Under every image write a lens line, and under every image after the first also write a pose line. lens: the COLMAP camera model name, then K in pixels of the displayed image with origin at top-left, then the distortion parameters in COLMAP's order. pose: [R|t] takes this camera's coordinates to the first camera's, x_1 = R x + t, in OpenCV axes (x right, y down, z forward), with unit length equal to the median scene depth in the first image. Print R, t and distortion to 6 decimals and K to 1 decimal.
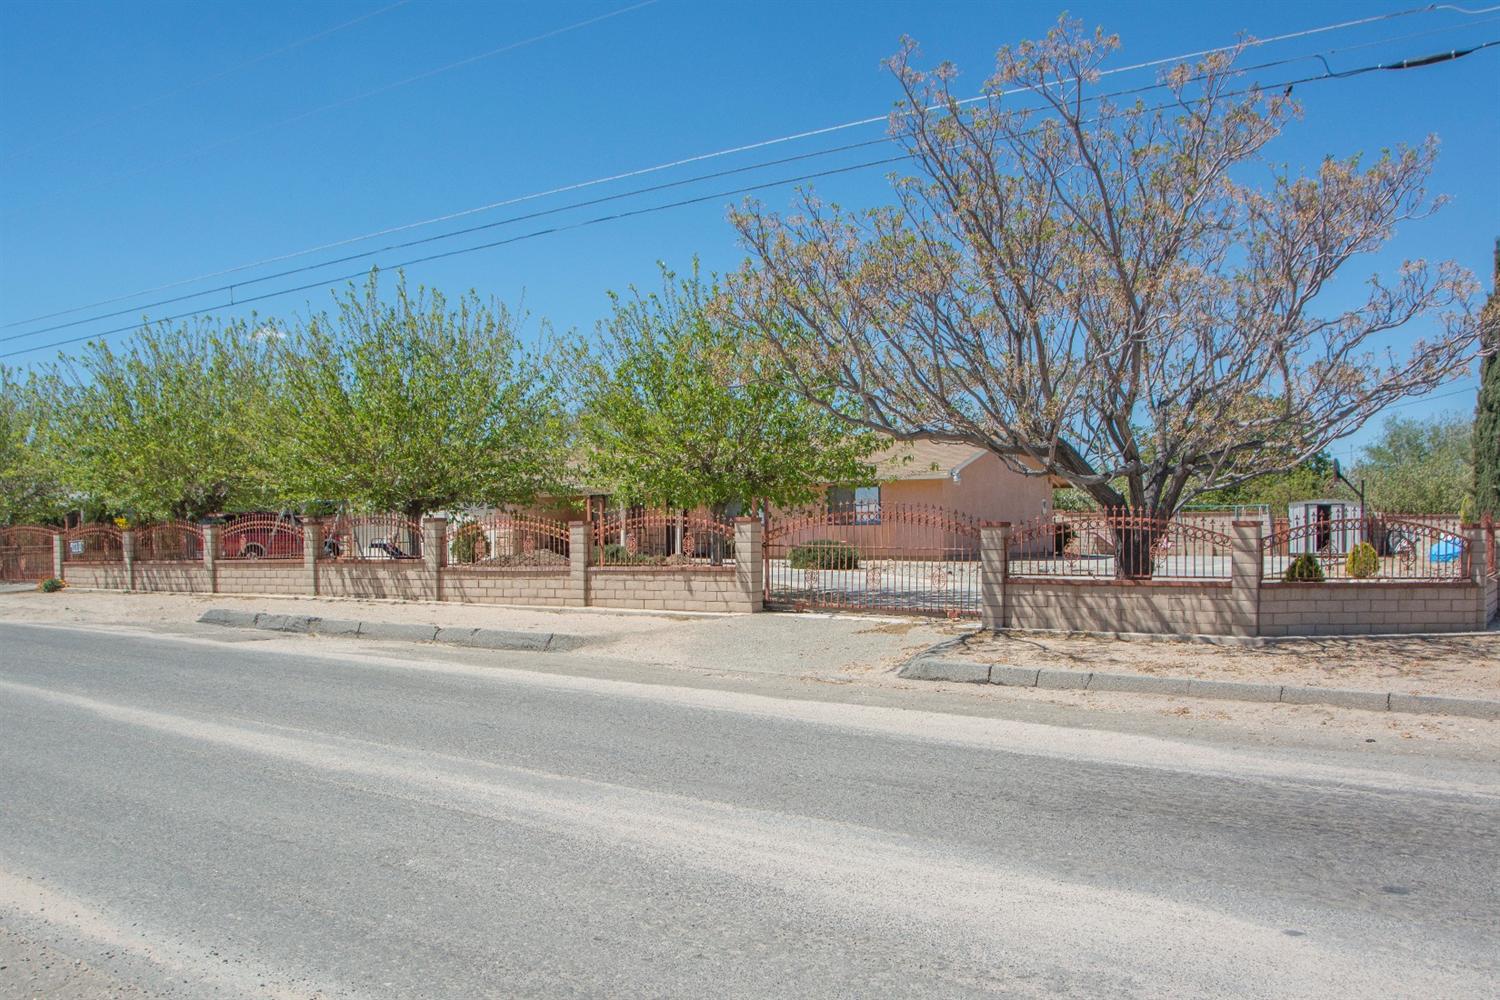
lens RADIAL K [[1271.9, 0, 808.9], [0, 1271.9, 570.4], [0, 0, 1]] dist [-0.094195, 0.004989]
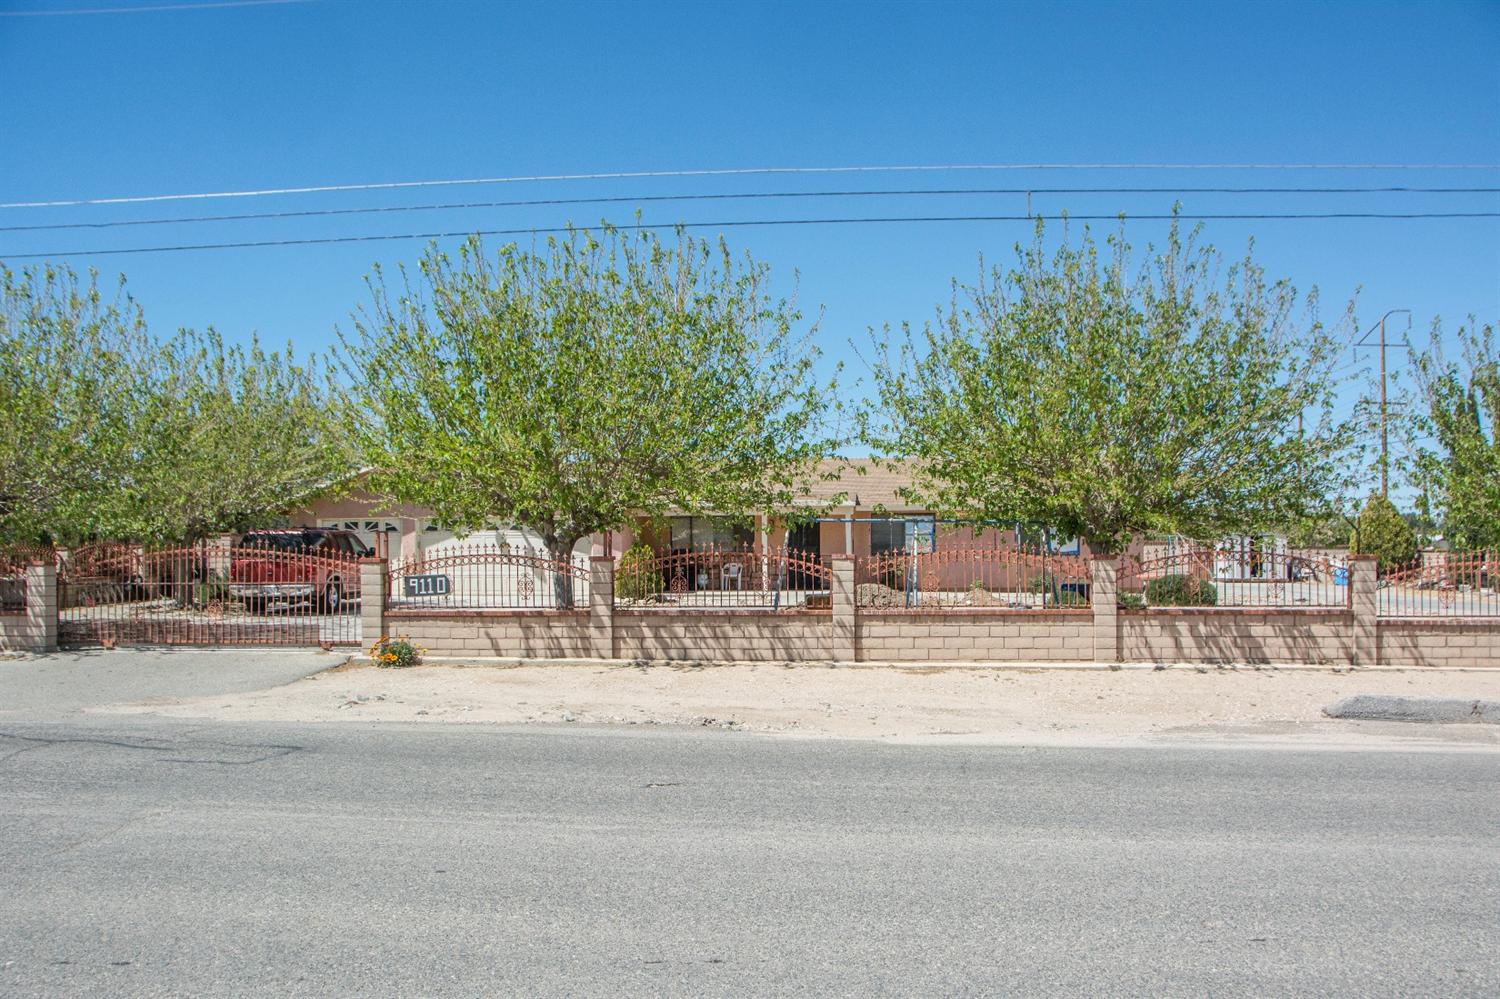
lens RADIAL K [[1207.8, 0, 751.4], [0, 1207.8, 592.4], [0, 0, 1]] dist [-0.164666, 0.118645]
pose [[0.888403, -0.007325, 0.459005, -0.831989], [0.004449, 0.999963, 0.007347, -0.022823], [-0.459042, -0.004485, 0.888403, 0.493630]]
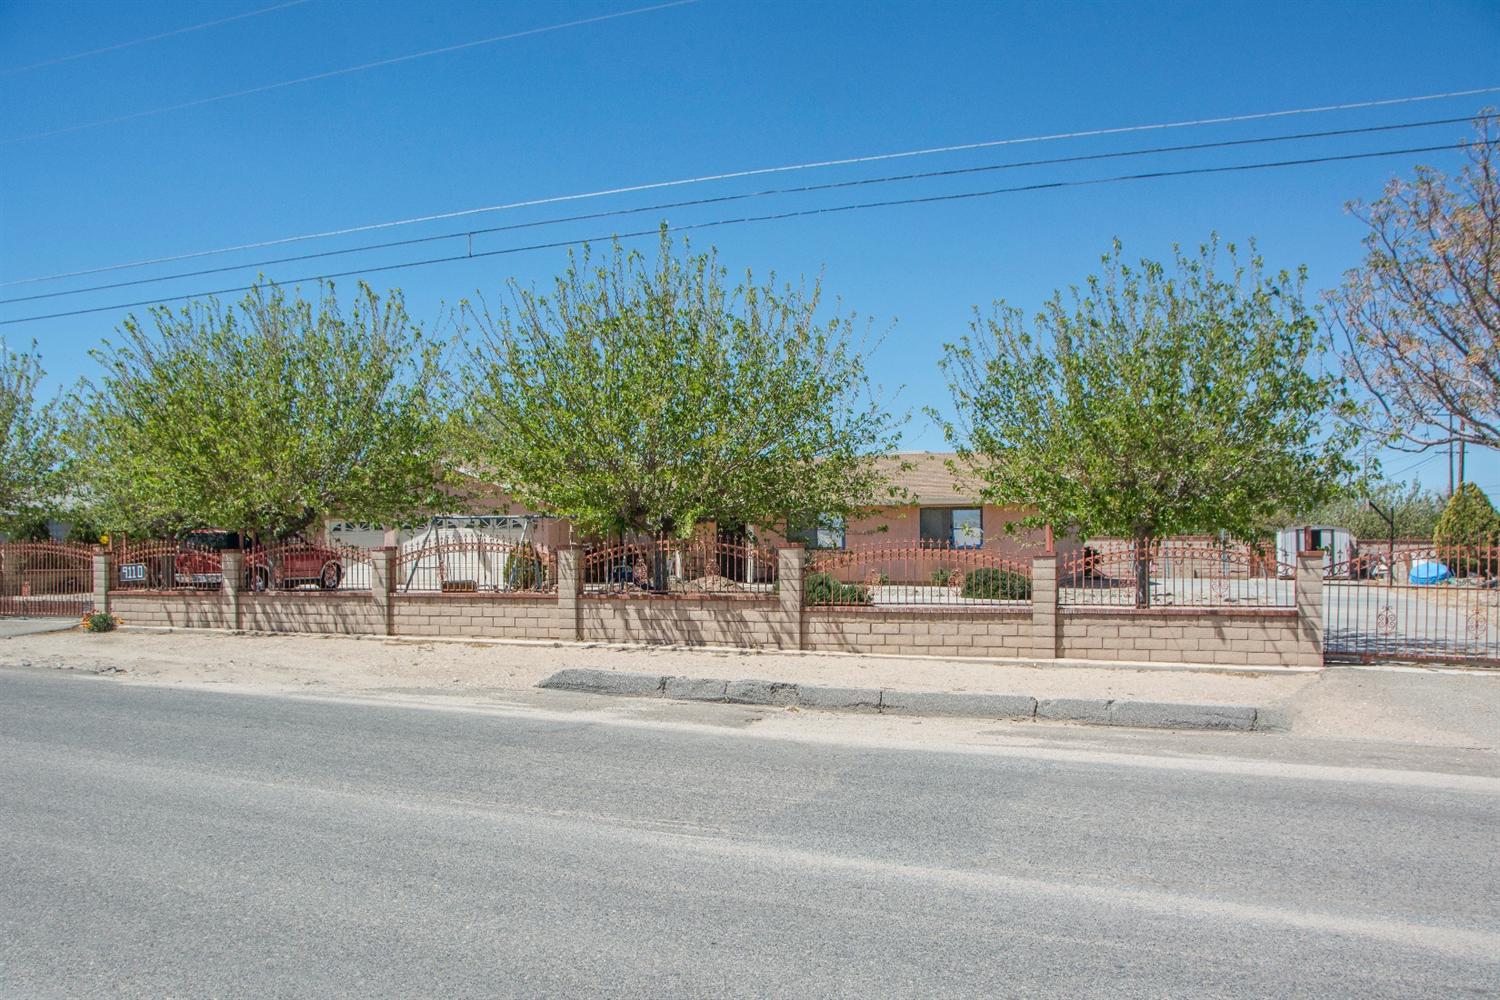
lens RADIAL K [[1207.8, 0, 751.4], [0, 1207.8, 592.9], [0, 0, 1]] dist [-0.164666, 0.118645]
pose [[0.981024, -0.000168, 0.193885, -0.413637], [-0.001613, 0.999958, 0.009029, -0.015428], [-0.193879, -0.009171, 0.980983, 0.248038]]
